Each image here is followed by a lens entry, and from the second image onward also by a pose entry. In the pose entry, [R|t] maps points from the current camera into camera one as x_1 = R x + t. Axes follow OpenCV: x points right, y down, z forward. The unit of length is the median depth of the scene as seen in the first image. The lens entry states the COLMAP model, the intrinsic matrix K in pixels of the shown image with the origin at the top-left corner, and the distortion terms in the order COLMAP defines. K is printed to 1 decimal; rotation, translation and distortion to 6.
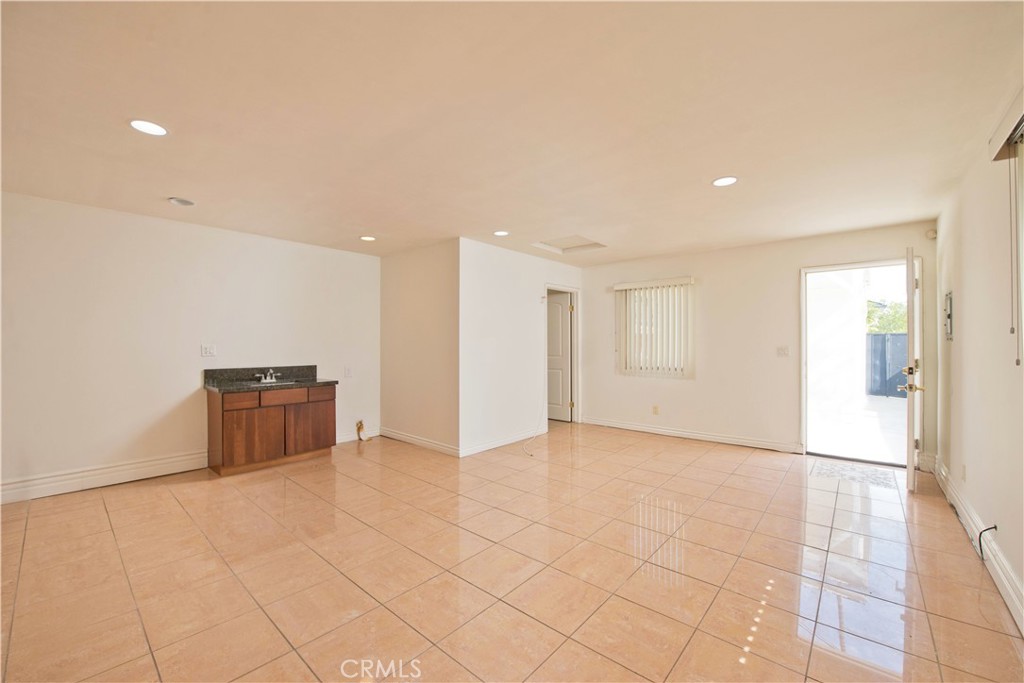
lens RADIAL K [[404.5, 0, 512.5], [0, 404.5, 342.4], [0, 0, 1]] dist [-0.015140, -0.000491]
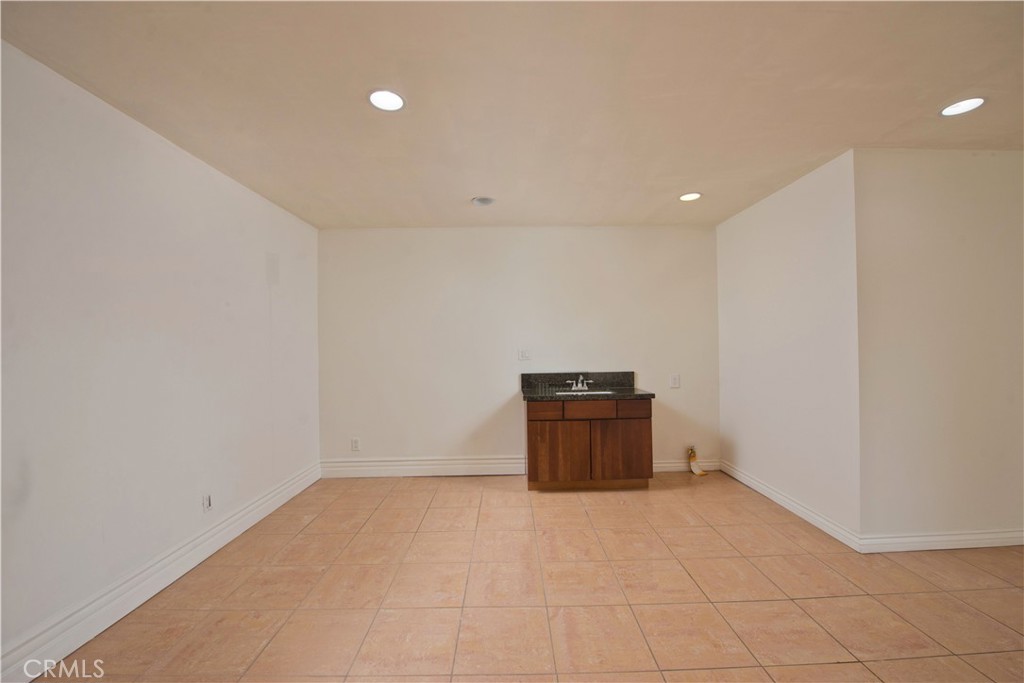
lens RADIAL K [[404.5, 0, 517.5], [0, 404.5, 341.8], [0, 0, 1]] dist [-0.015140, -0.000491]
pose [[0.671849, -0.018230, -0.740464, -0.044310], [0.015607, 0.999824, -0.010455, 0.000820], [0.740524, -0.004532, 0.672015, 0.333959]]
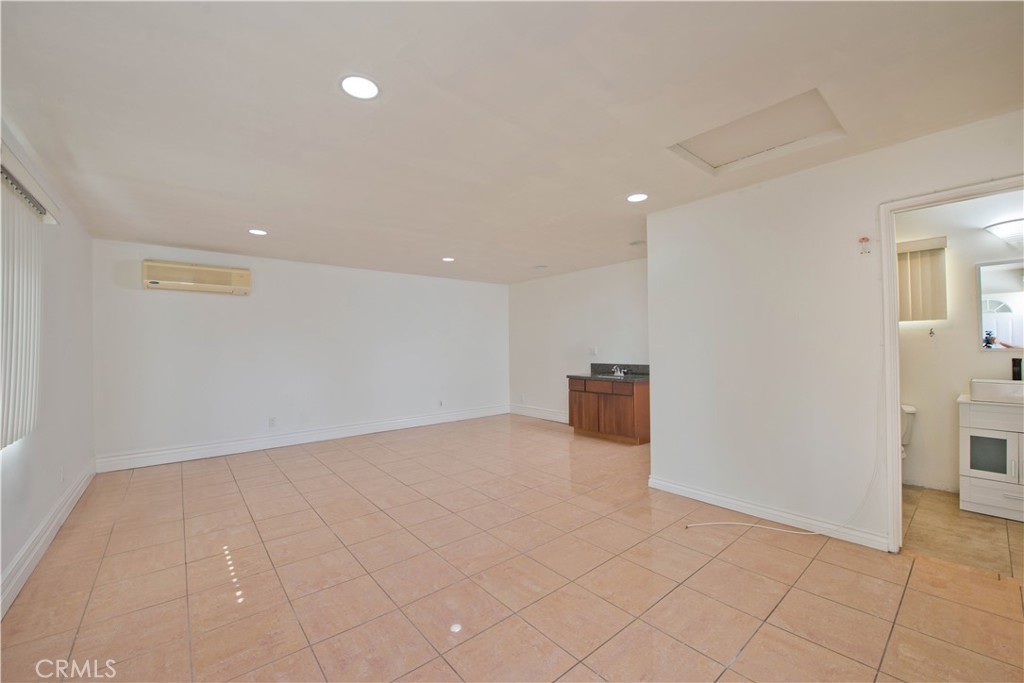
lens RADIAL K [[404.5, 0, 517.5], [0, 404.5, 339.7], [0, 0, 1]] dist [-0.015140, -0.000491]
pose [[-0.147730, -0.012629, -0.988947, 0.798596], [0.014203, 0.999788, -0.014889, -0.002357], [0.988926, -0.016246, -0.147520, 0.960130]]
